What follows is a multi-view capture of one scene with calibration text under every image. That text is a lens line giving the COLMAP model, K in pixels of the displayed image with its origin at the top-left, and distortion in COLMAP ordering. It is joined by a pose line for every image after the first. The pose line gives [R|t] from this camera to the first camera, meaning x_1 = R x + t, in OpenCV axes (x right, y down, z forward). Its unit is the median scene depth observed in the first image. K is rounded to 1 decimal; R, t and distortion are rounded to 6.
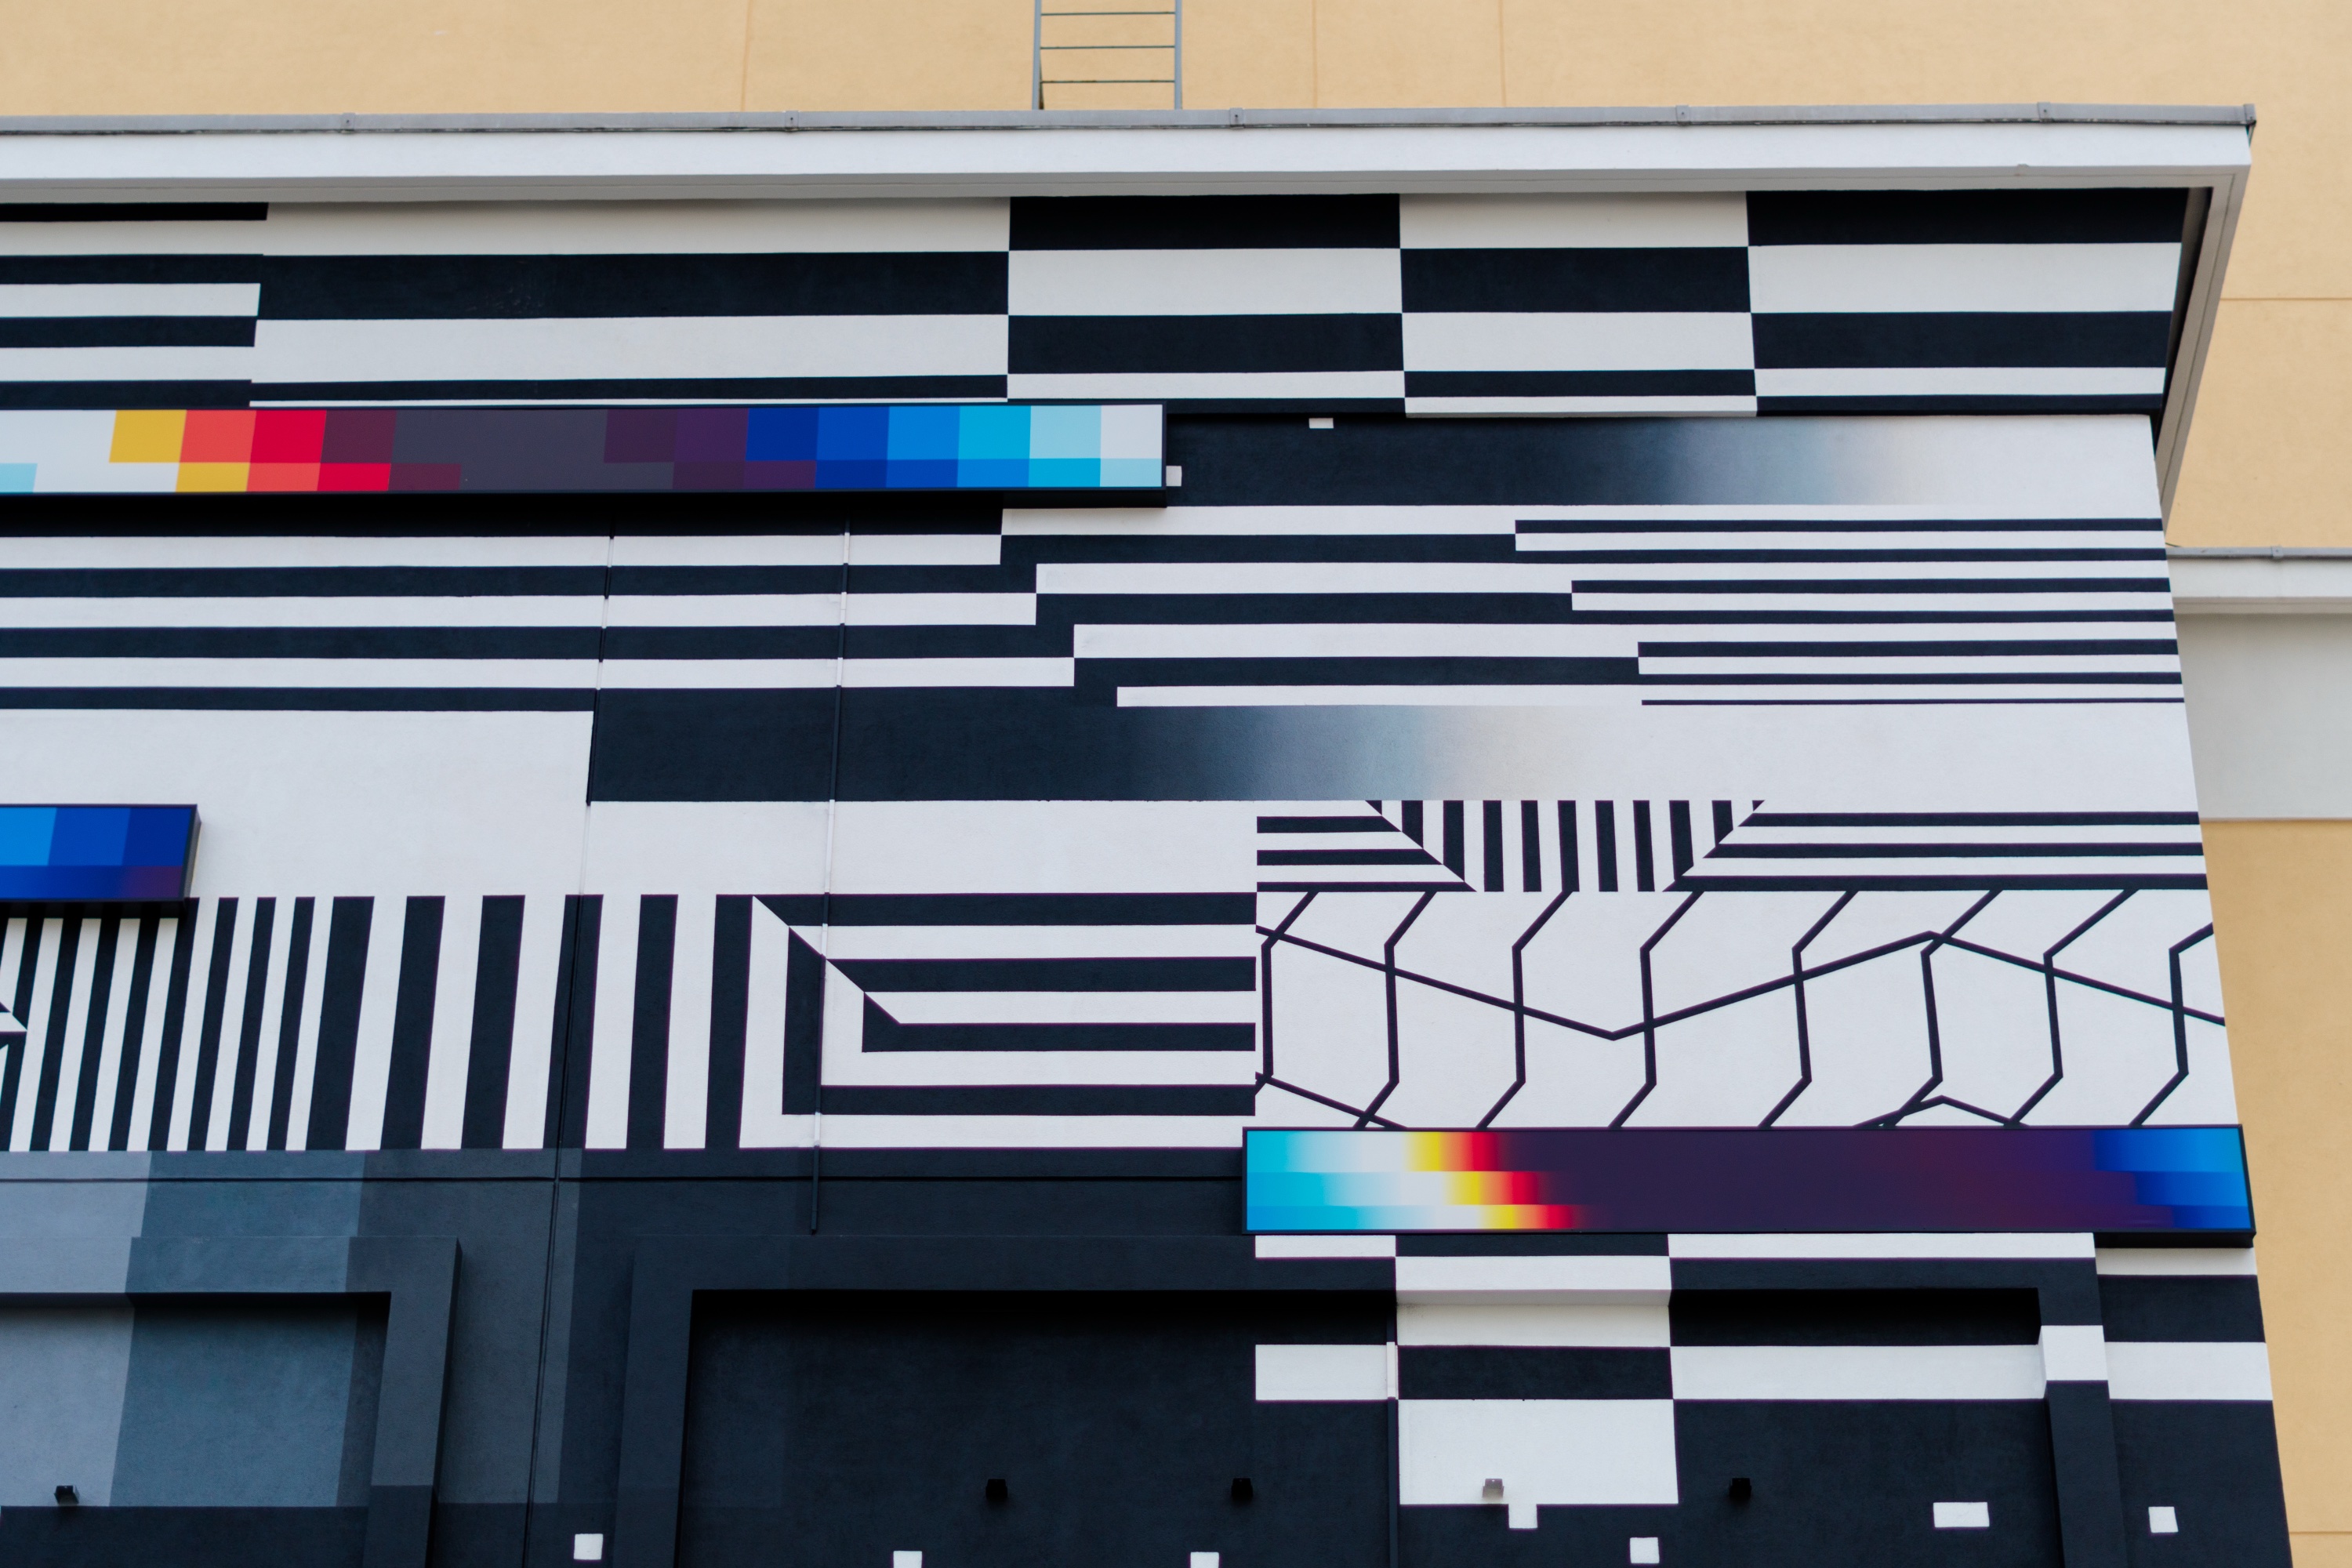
lens RADIAL K [[5200.5, 0, 1222.4], [0, 5200.5, 785.5], [0, 0, 1]] dist [-0.013911, 0.061285]
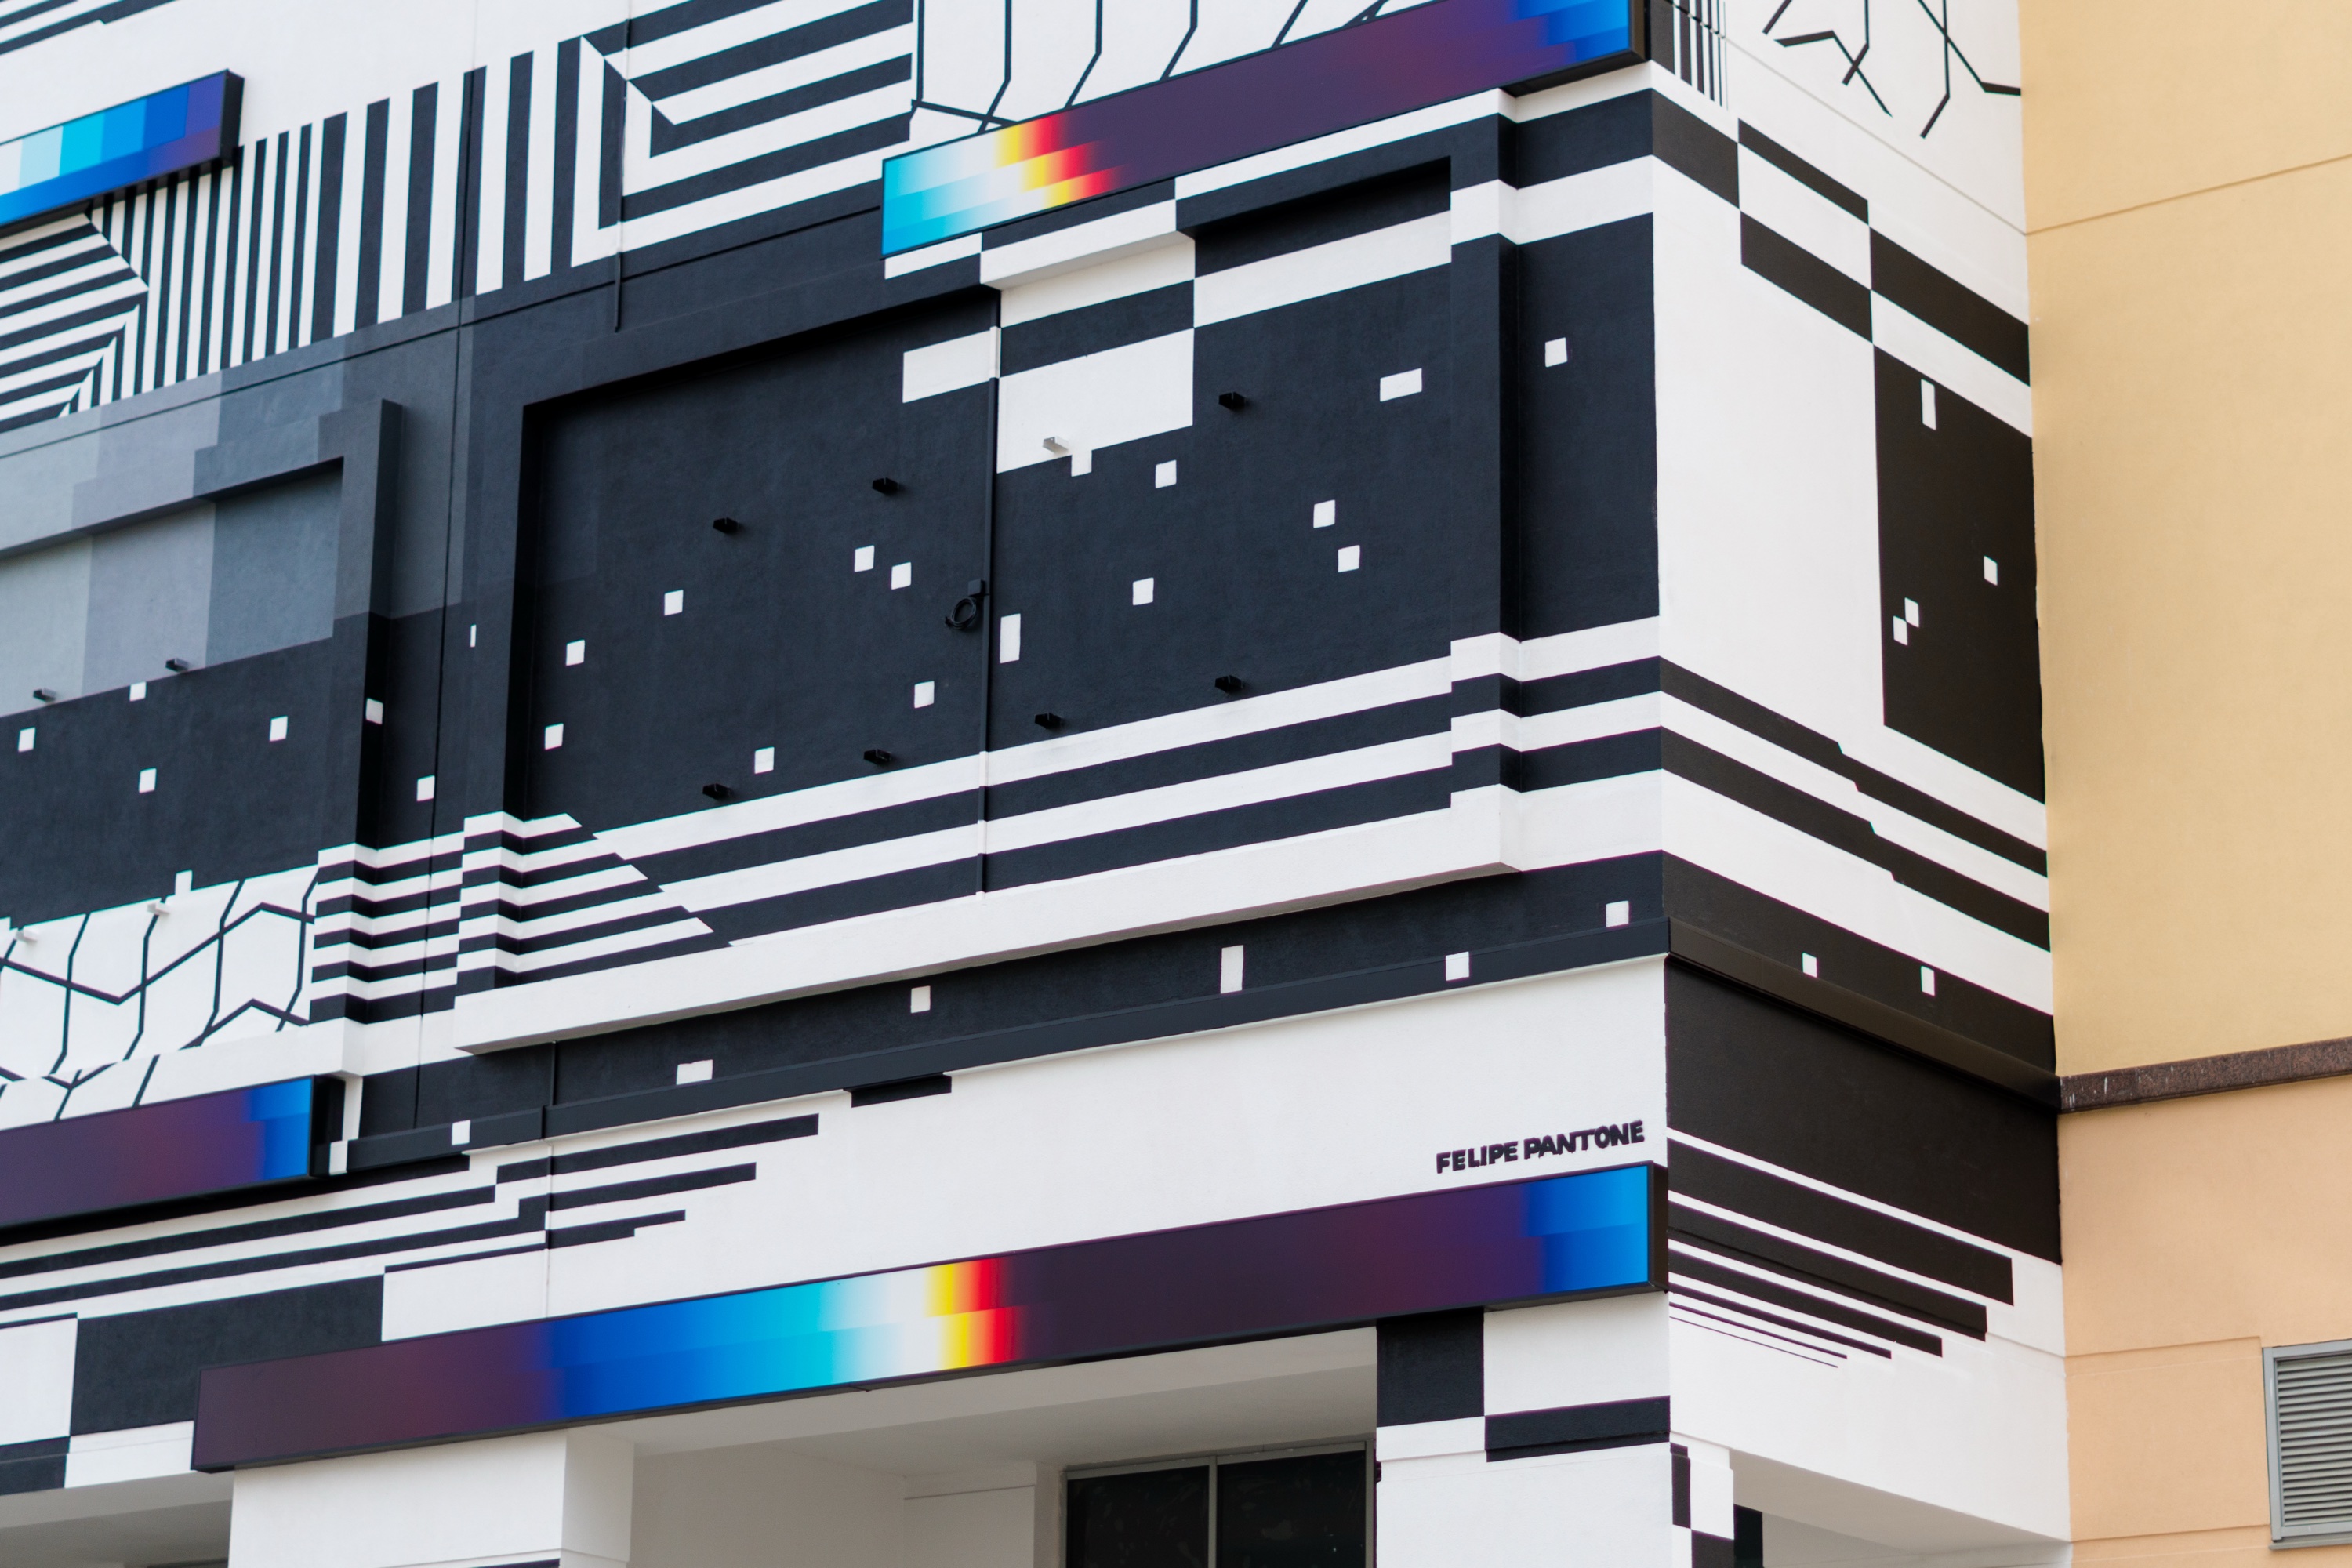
lens RADIAL K [[5415.7, 0, 1175.1], [0, 5415.7, 982.1], [0, 0, 1]] dist [-0.028783, -0.220330]
pose [[0.818732, -0.142244, -0.556278, 0.680686], [0.309011, 0.925715, 0.218092, -0.005795], [0.483933, -0.350454, 0.801867, 0.020834]]
